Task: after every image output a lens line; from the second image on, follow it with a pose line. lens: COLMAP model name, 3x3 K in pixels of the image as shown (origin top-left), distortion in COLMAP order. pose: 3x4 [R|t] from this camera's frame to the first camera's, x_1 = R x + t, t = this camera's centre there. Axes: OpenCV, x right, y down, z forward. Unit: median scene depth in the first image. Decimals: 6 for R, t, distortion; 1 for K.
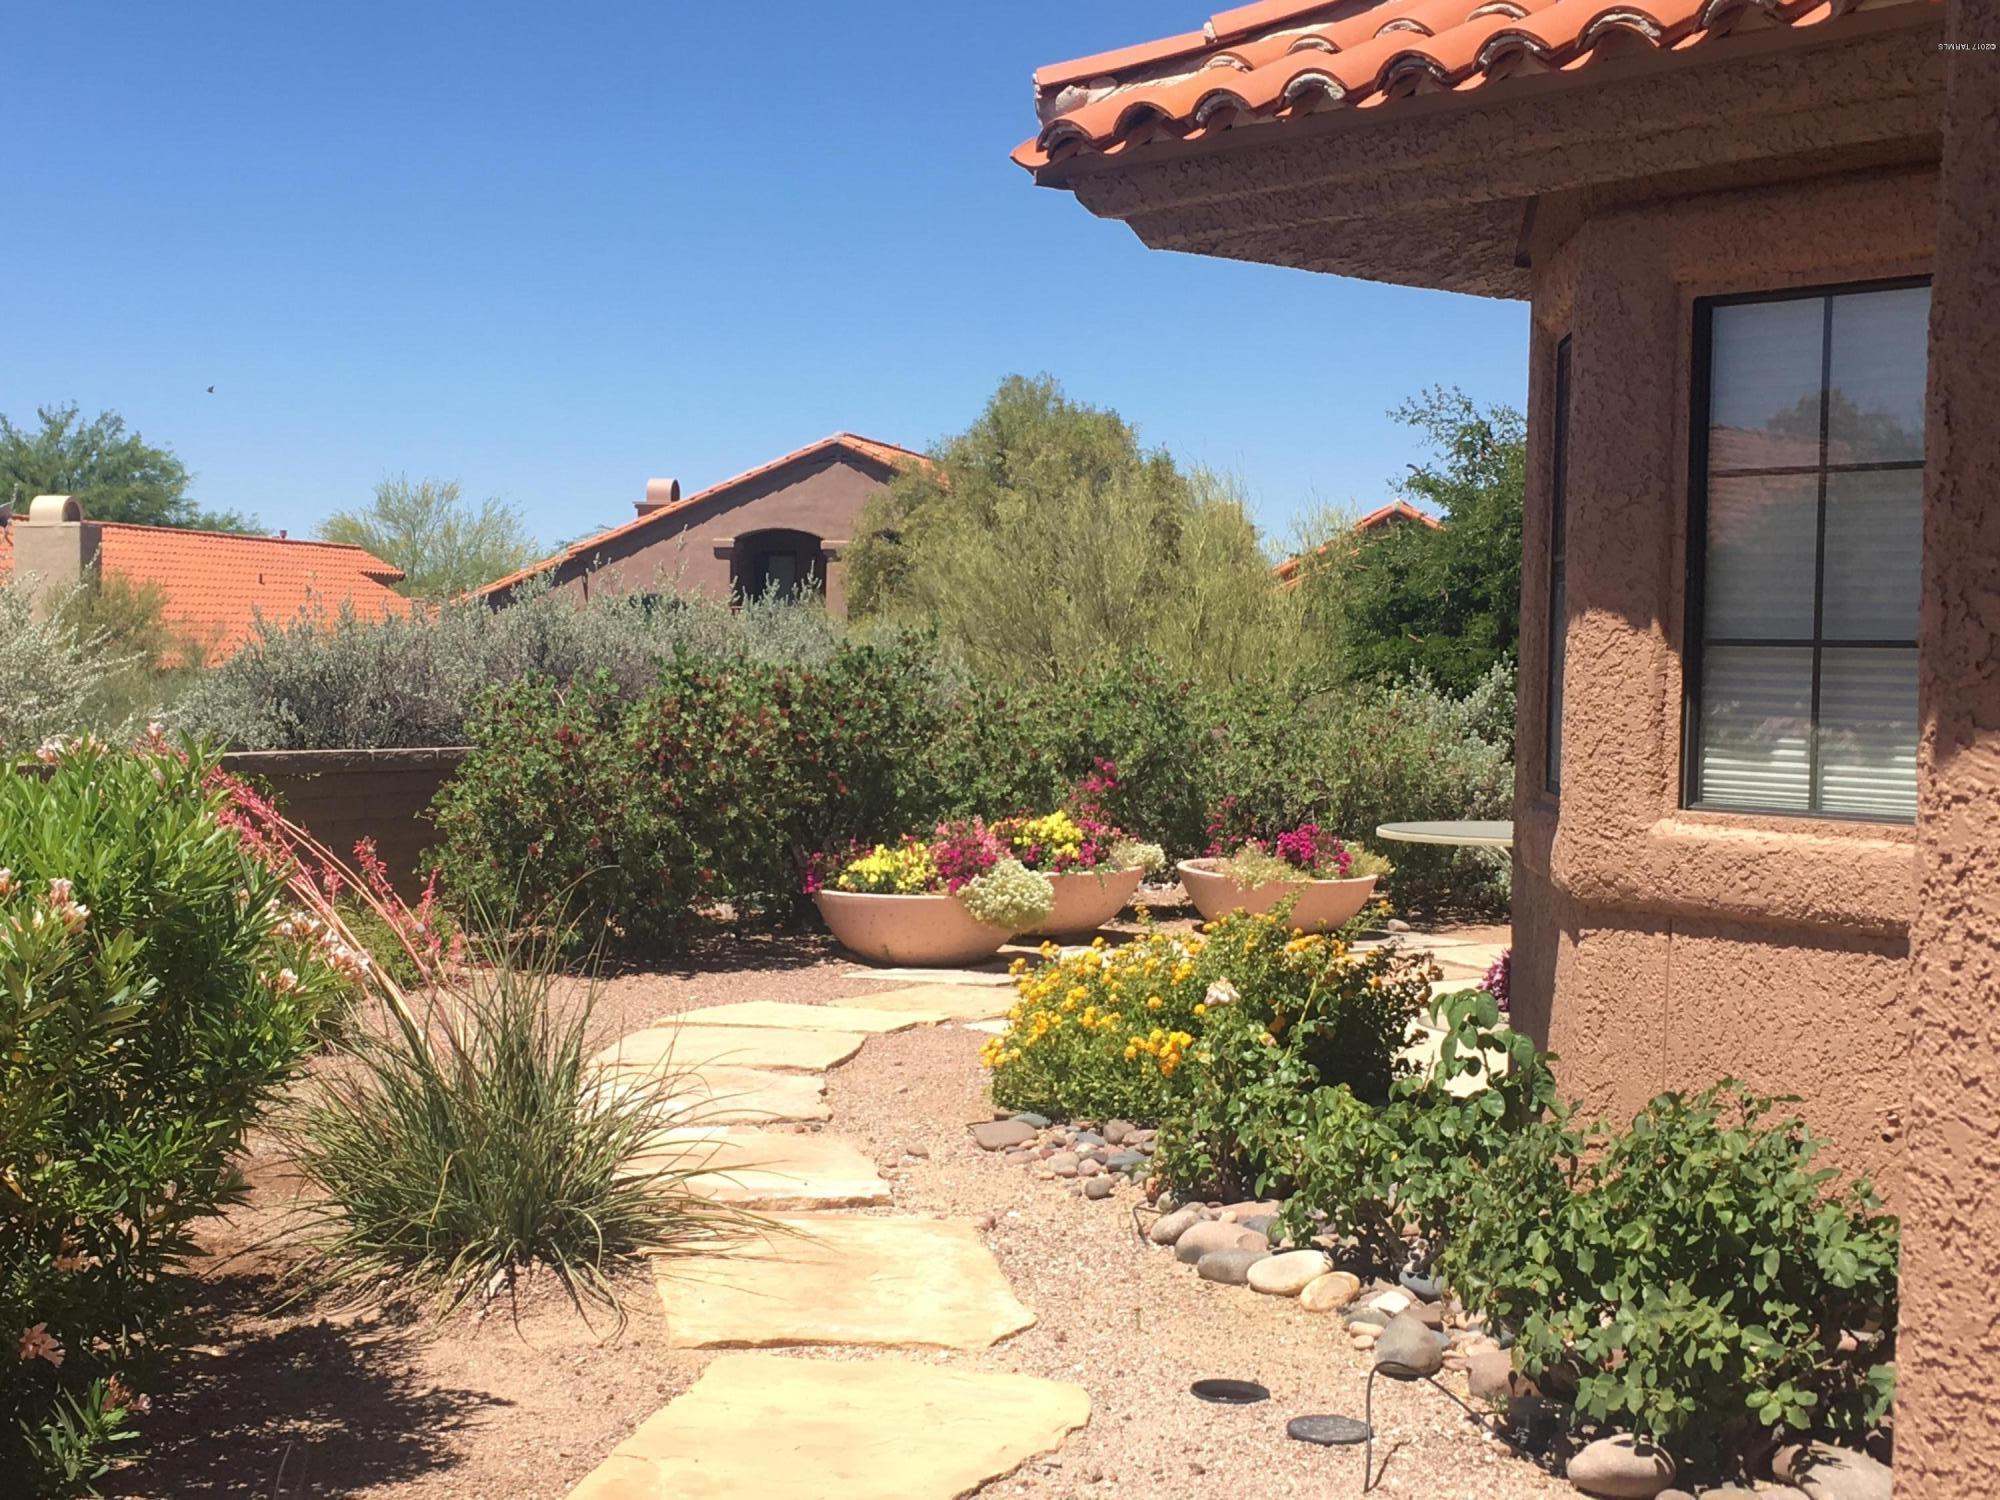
lens RADIAL K [[2799.6, 0, 998.3], [0, 2799.6, 751.5], [0, 0, 1]] dist [0.001990, 0.000000]
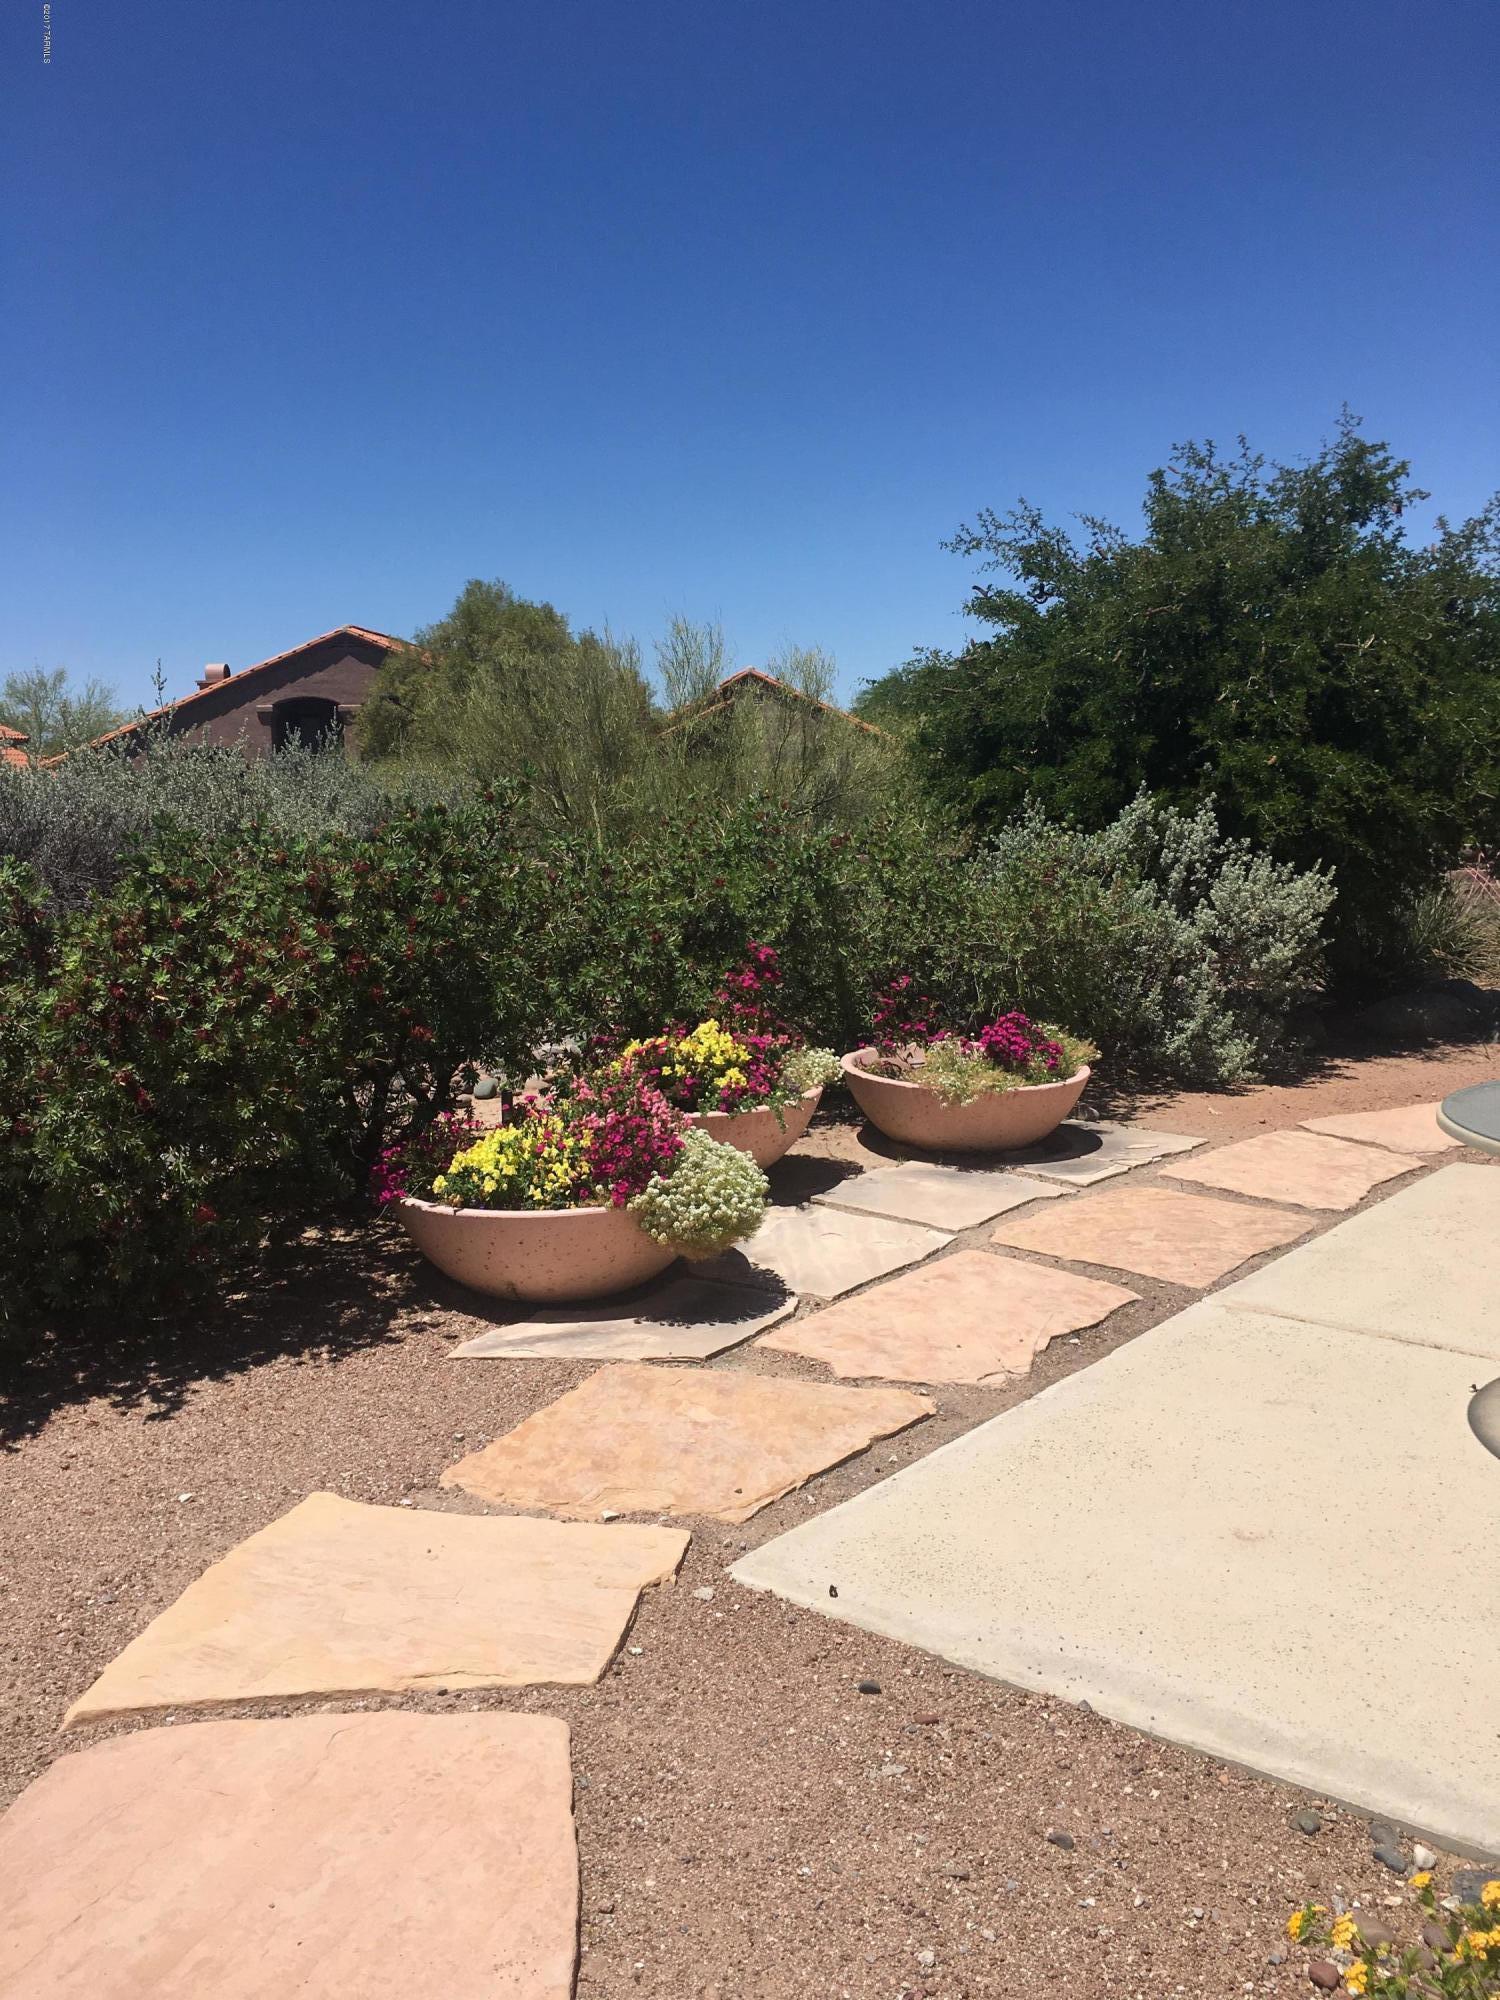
lens RADIAL K [[1687.9, 0, 753.7], [0, 1687.9, 997.4], [0, 0, 1]] dist [0.073016, -0.093680]
pose [[0.984320, -0.054553, 0.167745, -0.043211], [0.038282, 0.994376, 0.098749, -0.029404], [-0.172188, -0.090779, 0.980872, 0.564359]]
